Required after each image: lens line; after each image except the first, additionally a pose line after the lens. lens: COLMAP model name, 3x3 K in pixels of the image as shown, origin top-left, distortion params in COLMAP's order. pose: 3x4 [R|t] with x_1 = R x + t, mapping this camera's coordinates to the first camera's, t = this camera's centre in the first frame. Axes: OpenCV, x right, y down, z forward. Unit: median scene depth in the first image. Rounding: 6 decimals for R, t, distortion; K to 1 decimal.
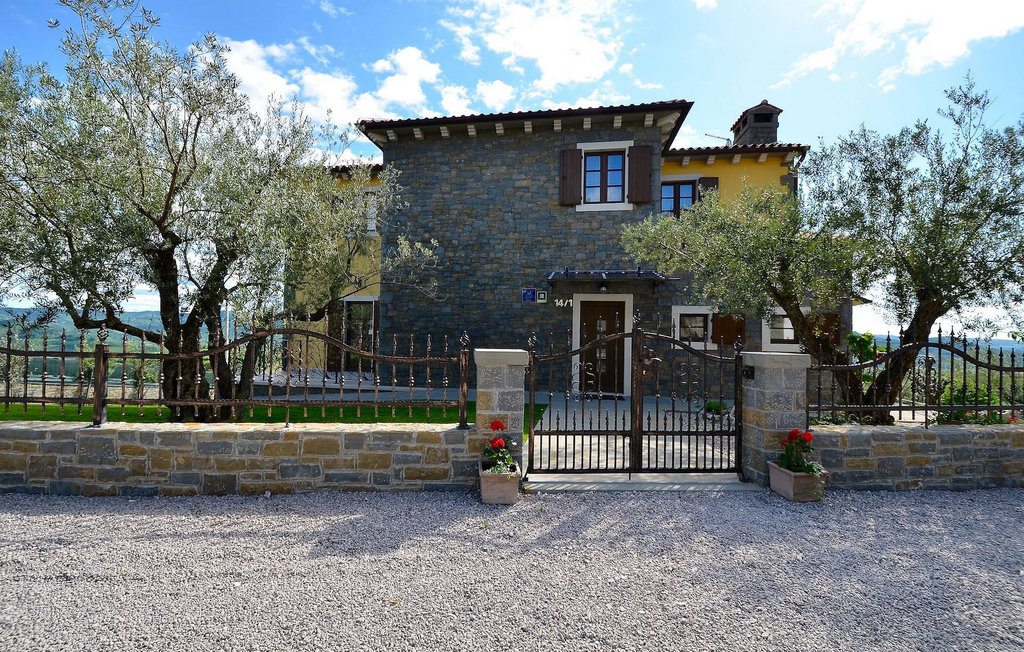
lens RADIAL K [[446.4, 0, 510.3], [0, 446.4, 329.0], [0, 0, 1]] dist [0.016889, -0.023084]
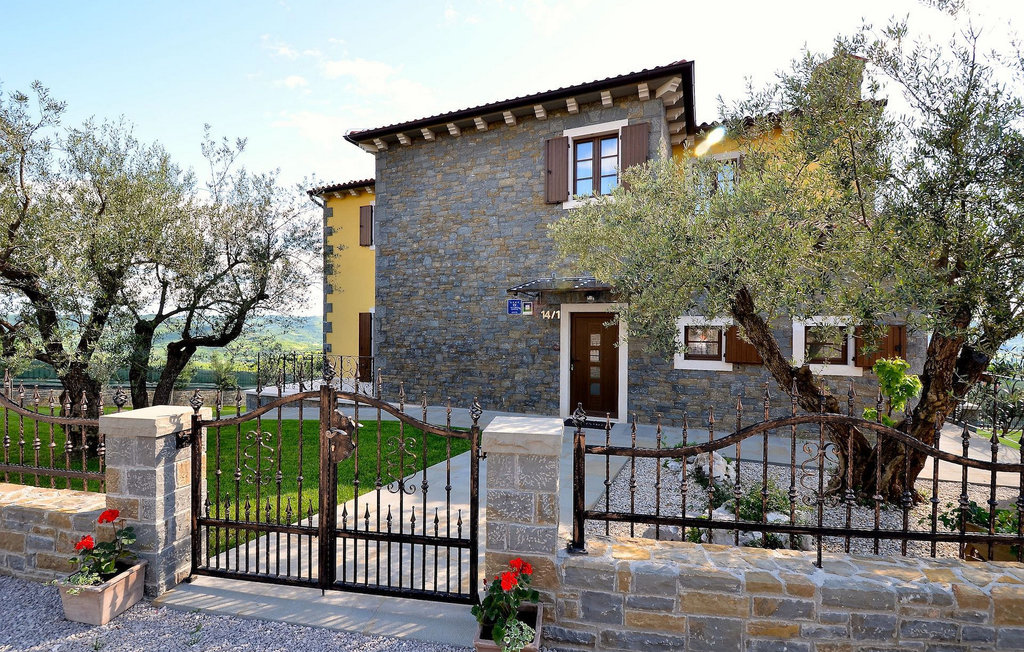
lens RADIAL K [[441.8, 0, 509.7], [0, 441.8, 340.7], [0, 0, 1]] dist [0.014030, -0.019318]
pose [[0.972614, -0.005524, -0.232362, 0.244695], [0.011043, 0.999687, 0.022459, -0.027877], [0.232165, -0.024410, 0.972370, 0.132558]]
